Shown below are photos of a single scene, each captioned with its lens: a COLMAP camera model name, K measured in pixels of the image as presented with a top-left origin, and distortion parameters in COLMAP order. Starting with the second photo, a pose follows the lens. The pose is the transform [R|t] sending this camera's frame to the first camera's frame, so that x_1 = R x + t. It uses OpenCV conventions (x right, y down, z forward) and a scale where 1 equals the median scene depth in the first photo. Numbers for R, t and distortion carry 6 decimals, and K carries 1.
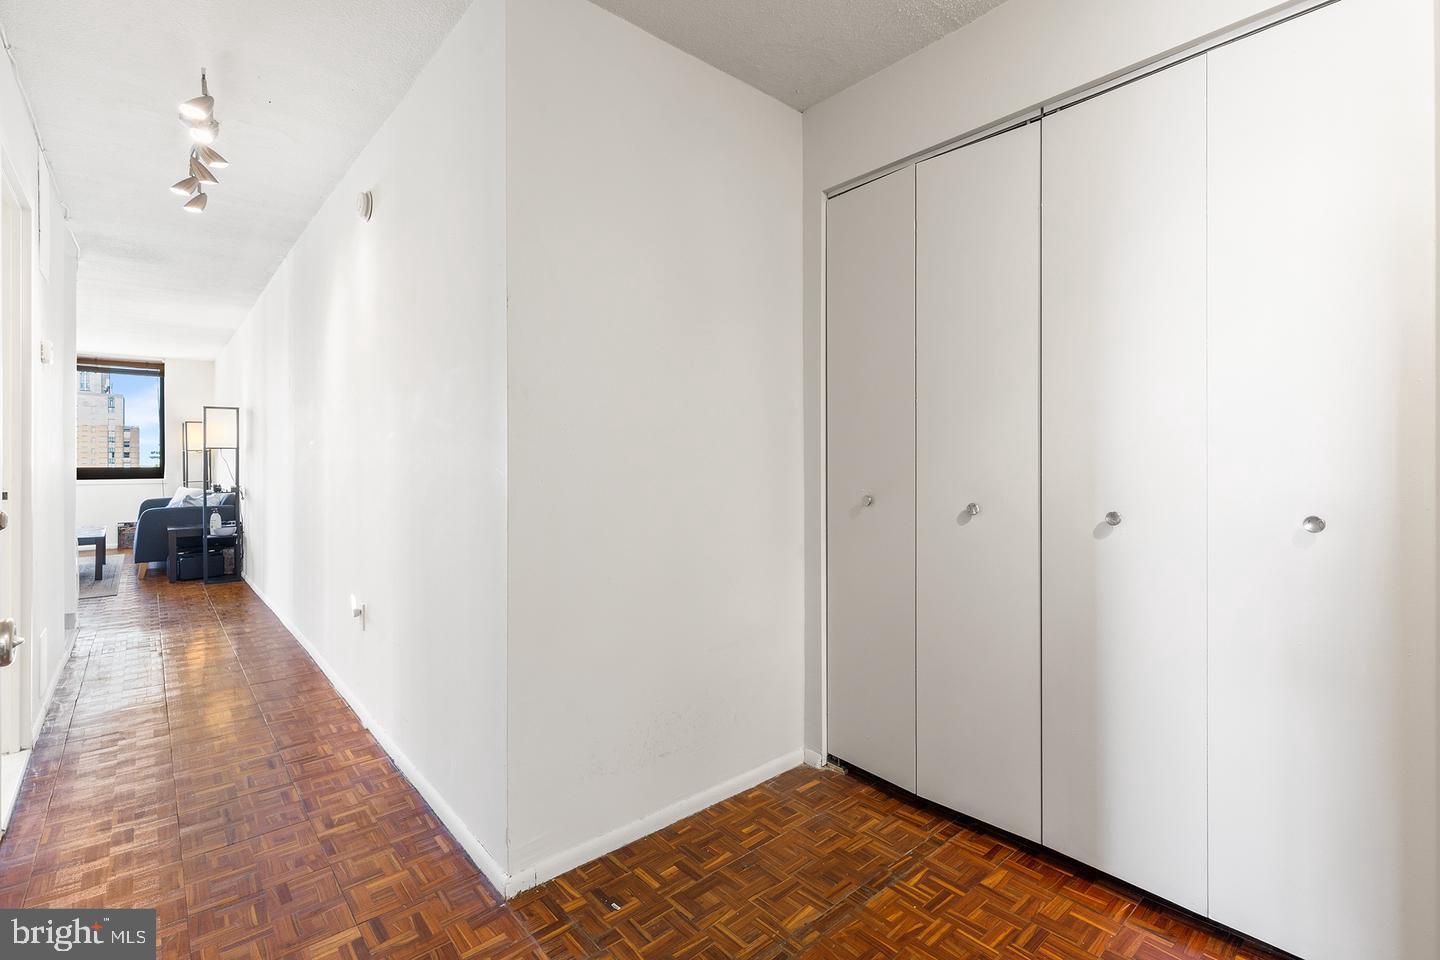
lens RADIAL K [[656.0, 0, 721.8], [0, 656.0, 474.3], [0, 0, 1]] dist [0.005133, -0.001440]
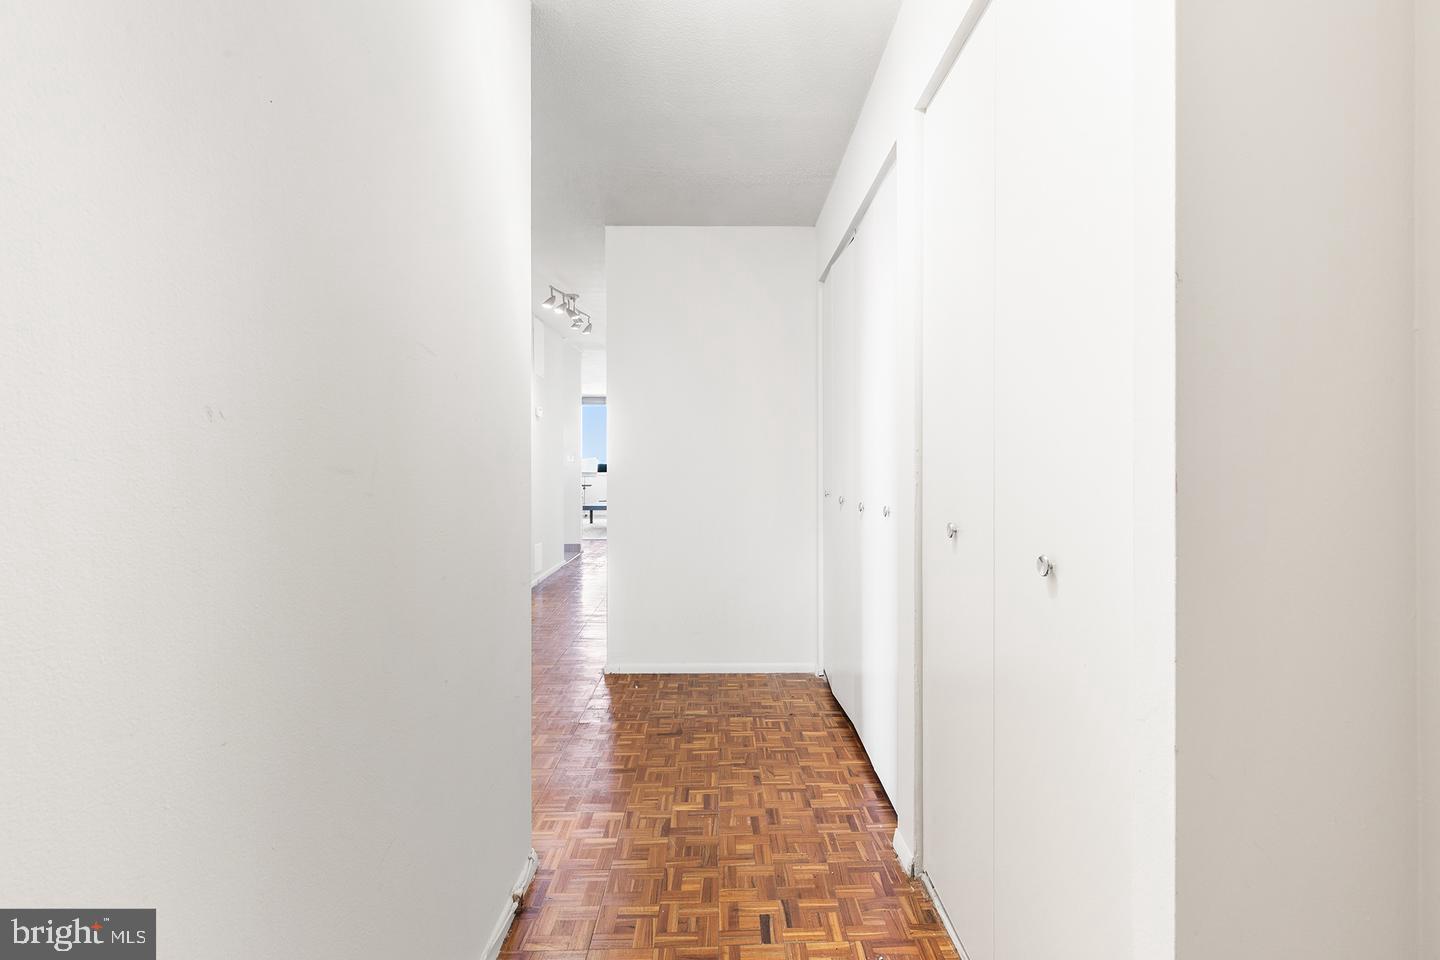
lens RADIAL K [[656.0, 0, 719.8], [0, 656.0, 474.8], [0, 0, 1]] dist [0.005133, -0.001440]
pose [[0.745806, 0.006984, -0.666126, 1.260320], [-0.002806, 0.999969, 0.007343, -0.018310], [0.666157, -0.003608, 0.745803, -0.318135]]
